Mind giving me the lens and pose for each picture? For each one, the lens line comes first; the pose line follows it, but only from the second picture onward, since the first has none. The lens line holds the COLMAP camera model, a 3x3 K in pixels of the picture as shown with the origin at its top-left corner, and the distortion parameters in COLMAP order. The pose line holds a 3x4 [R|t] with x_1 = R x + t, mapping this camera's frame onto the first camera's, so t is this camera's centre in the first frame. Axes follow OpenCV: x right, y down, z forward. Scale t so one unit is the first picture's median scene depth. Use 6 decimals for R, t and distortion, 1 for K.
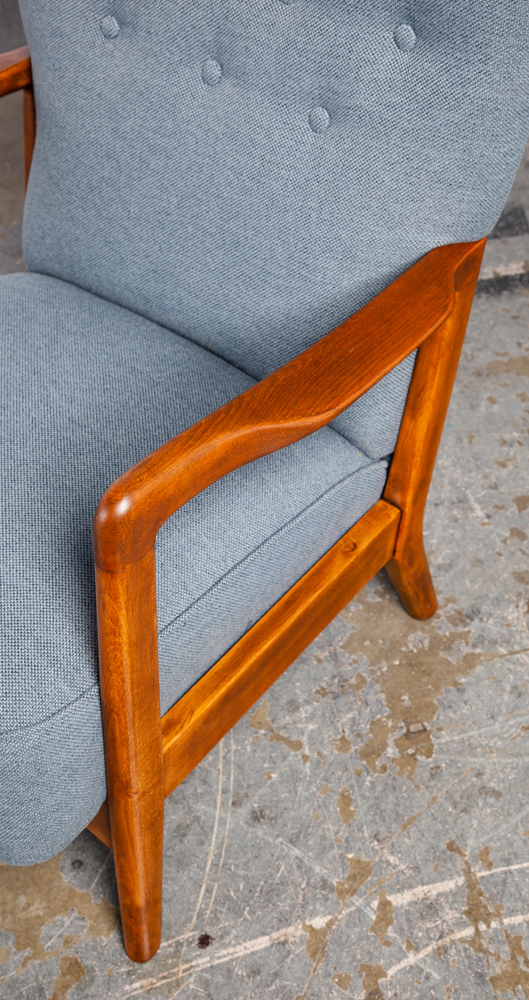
lens RADIAL K [[1572.5, 0, 290.6], [0, 1572.5, 499.9], [0, 0, 1]] dist [0.180115, 0.031903]
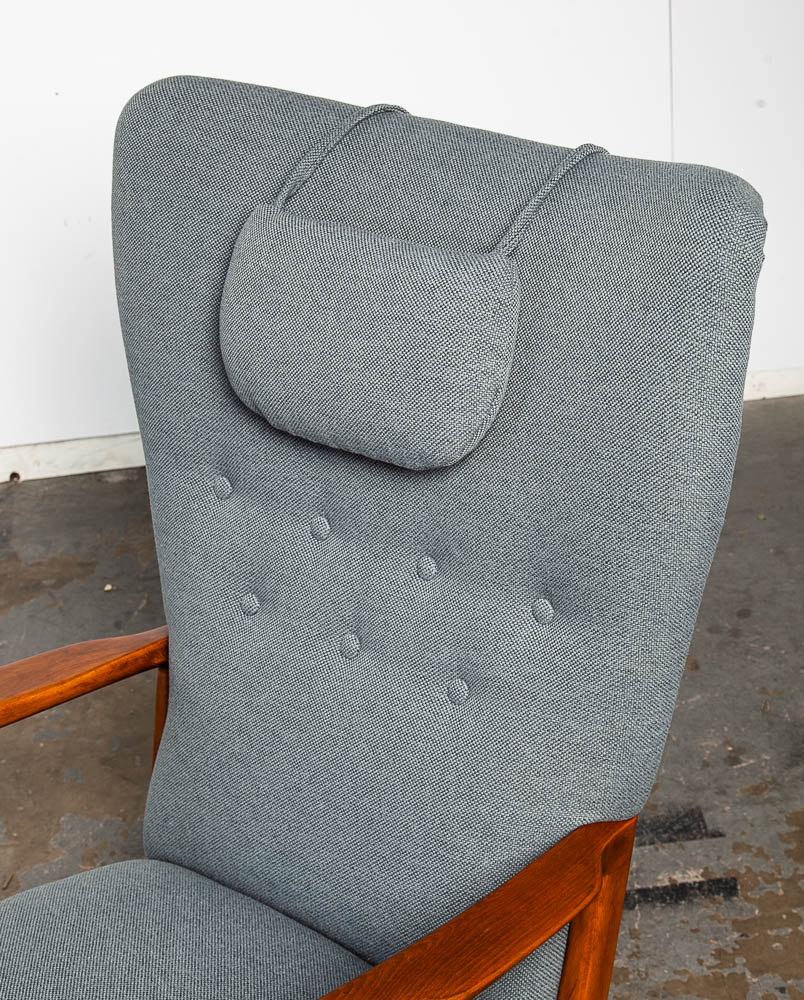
lens RADIAL K [[1862.9, 0, 402.0], [0, 1862.9, 500.0], [0, 0, 1]] dist [0.153990, -0.084146]
pose [[0.999208, 0.009971, -0.038532, 0.023824], [-0.023039, 0.934329, -0.355667, 0.050225], [0.032455, 0.356273, 0.933818, -0.090253]]
